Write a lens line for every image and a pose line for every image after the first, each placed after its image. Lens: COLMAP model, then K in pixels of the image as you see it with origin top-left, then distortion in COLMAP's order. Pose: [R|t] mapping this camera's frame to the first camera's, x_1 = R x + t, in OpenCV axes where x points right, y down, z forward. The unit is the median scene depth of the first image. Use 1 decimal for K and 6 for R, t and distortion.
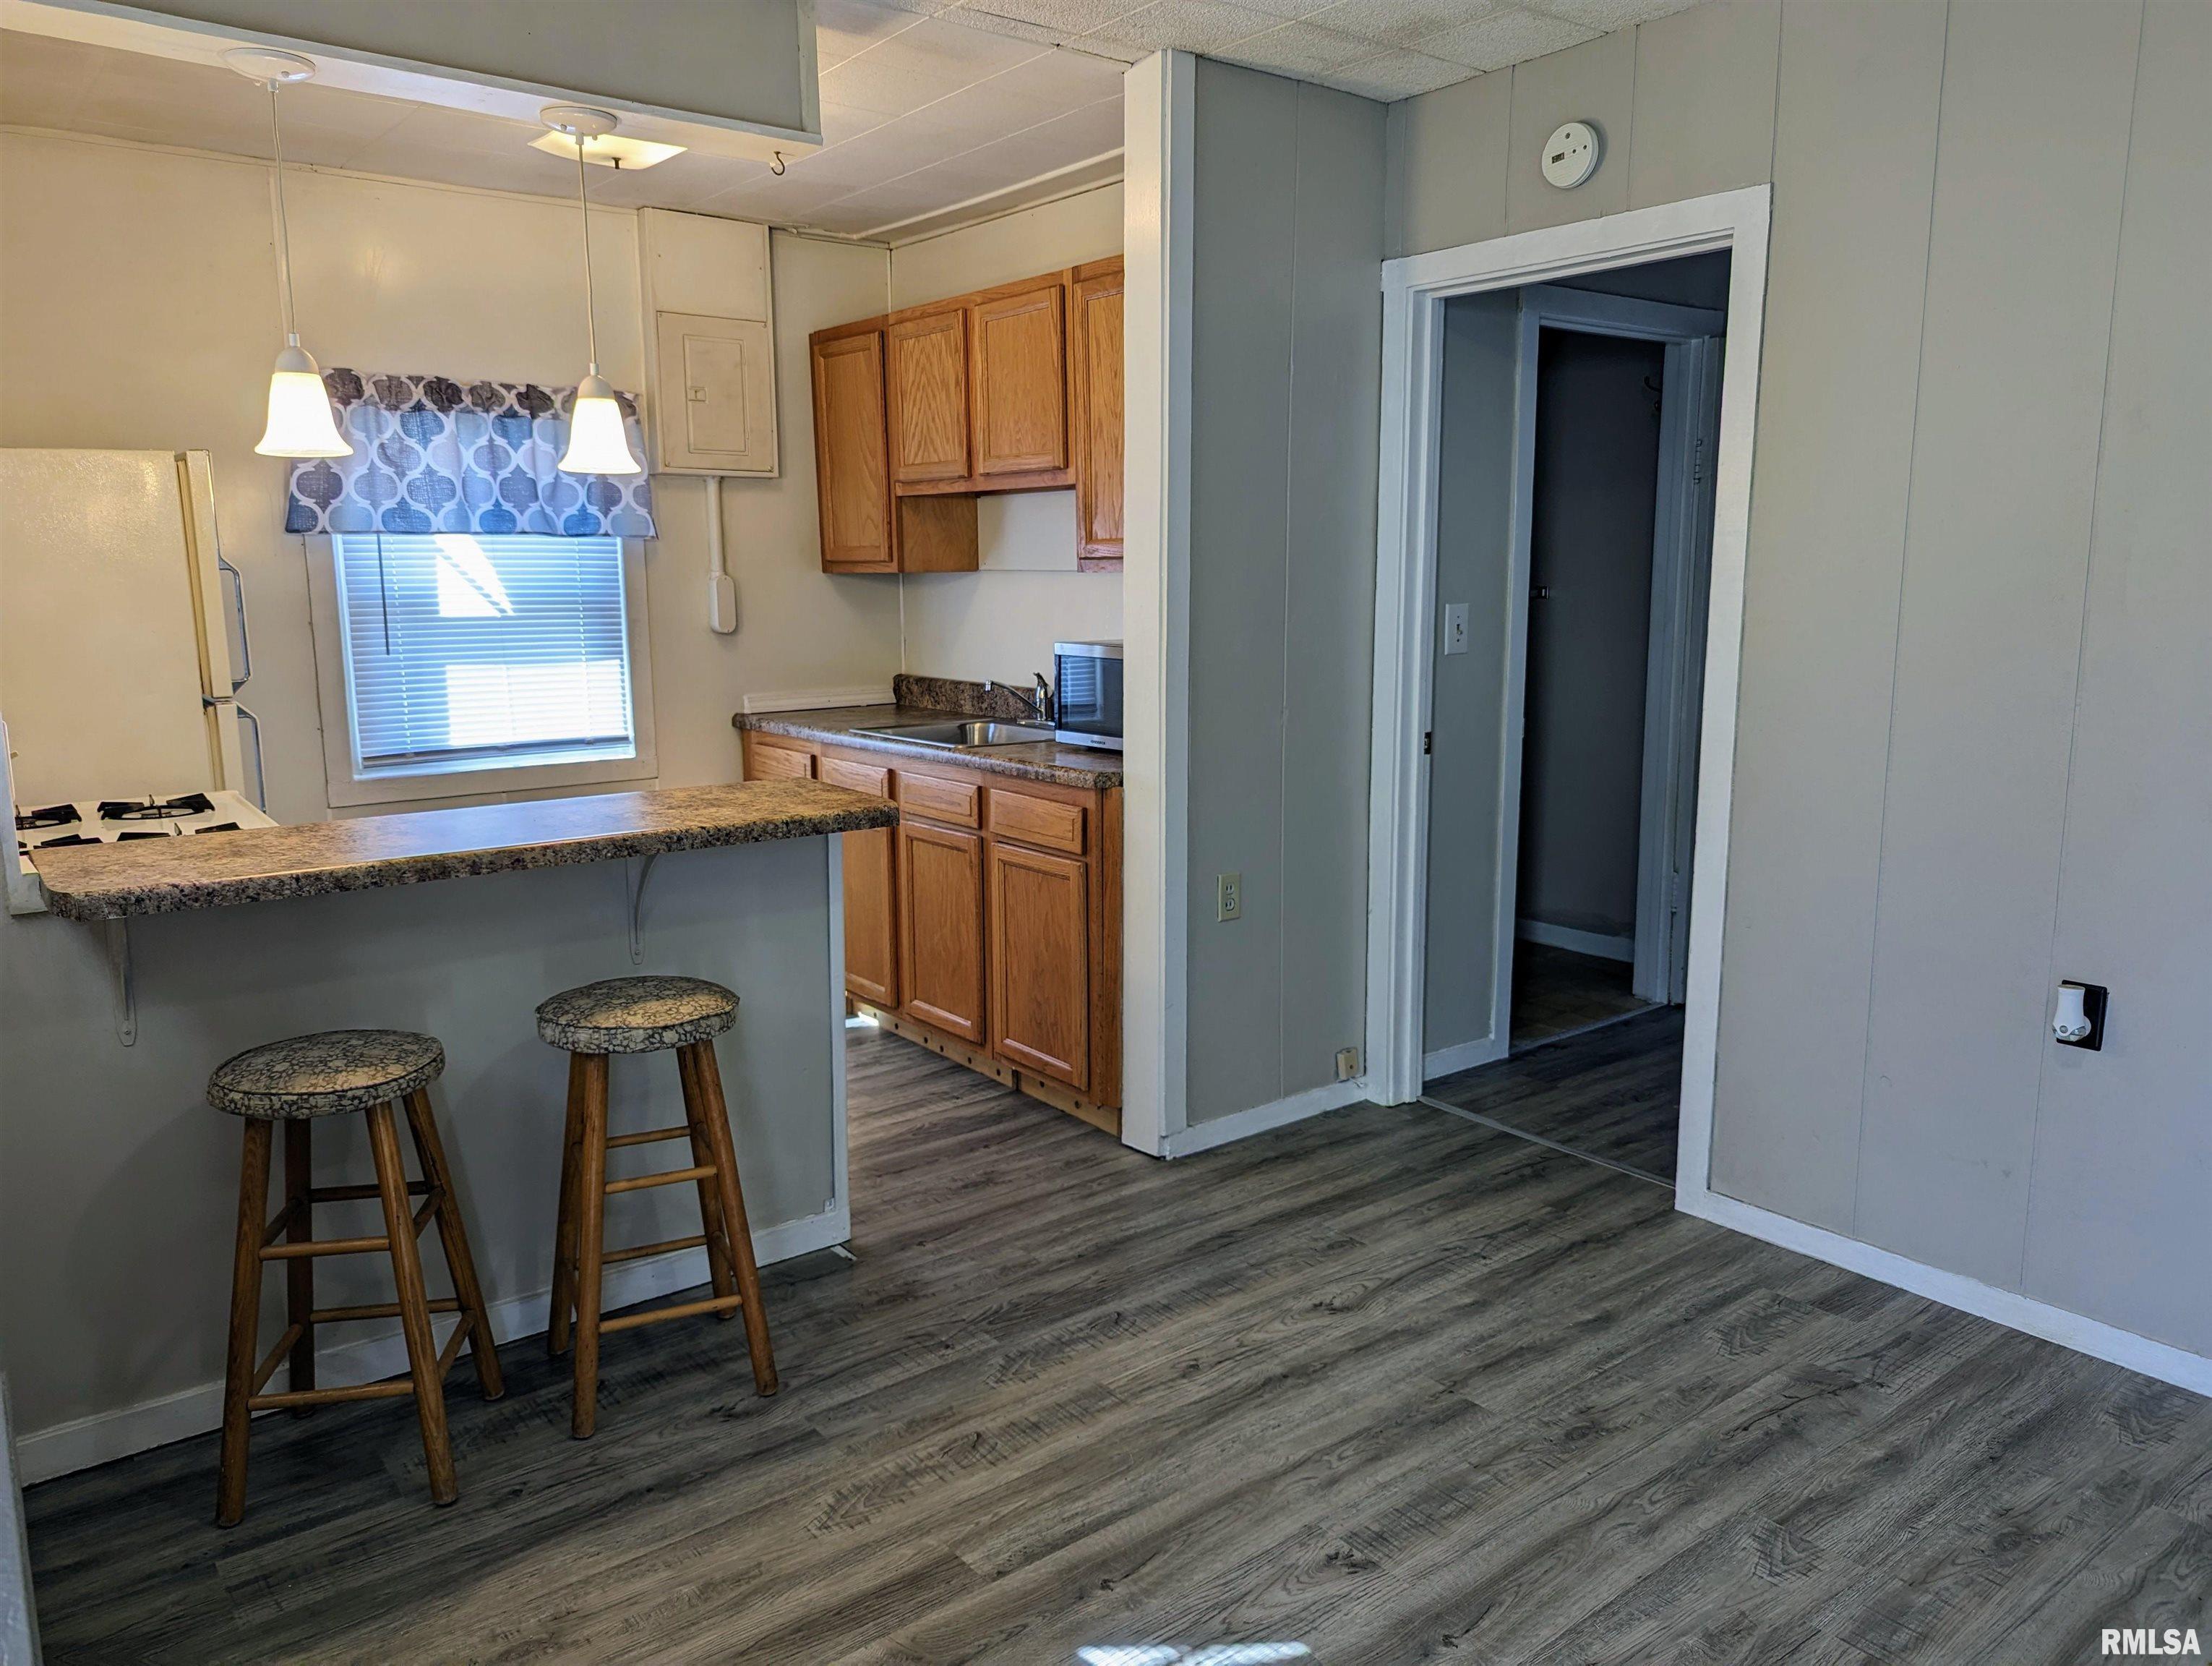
lens RADIAL K [[1571.3, 0, 1106.7], [0, 1571.3, 811.8], [0, 0, 1]] dist [0.052028, -0.046540]
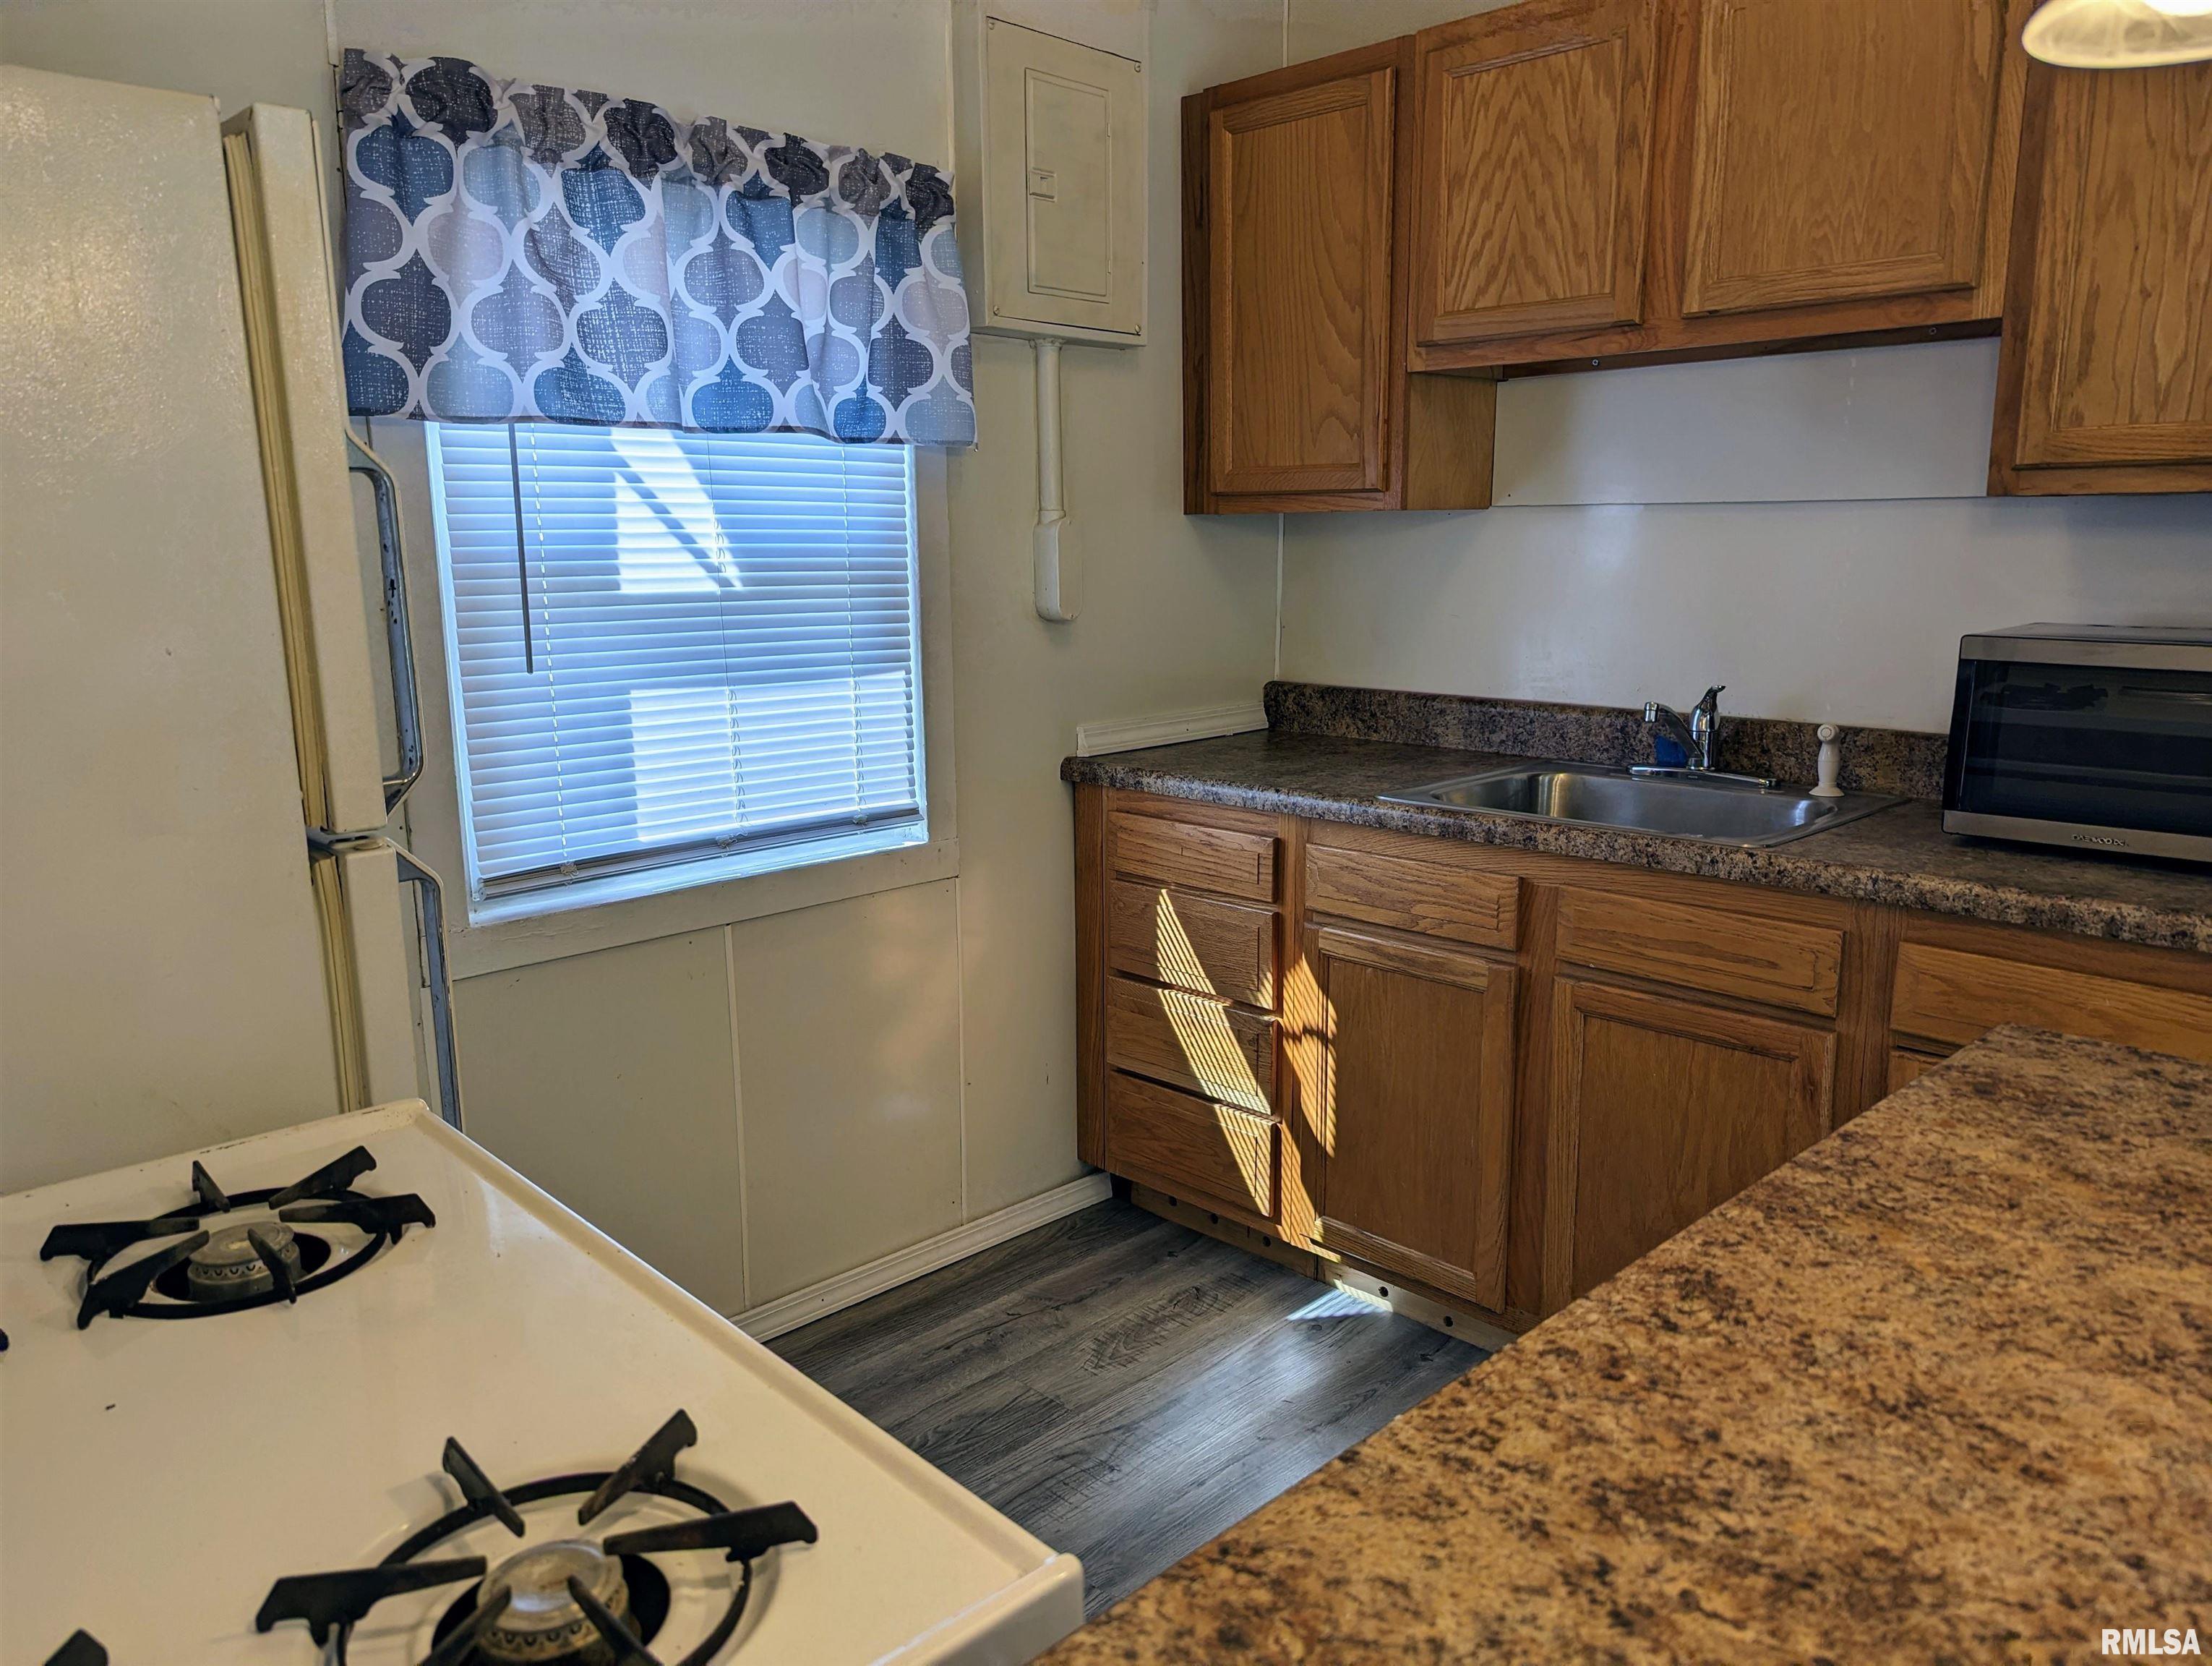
lens RADIAL K [[1571.3, 0, 1107.4], [0, 1571.3, 824.3], [0, 0, 1]] dist [0.052028, -0.046540]
pose [[0.992474, -0.022331, 0.120401, -0.402355], [0.018969, 0.999399, 0.029001, -0.074909], [-0.120977, -0.026499, 0.992302, 0.582701]]
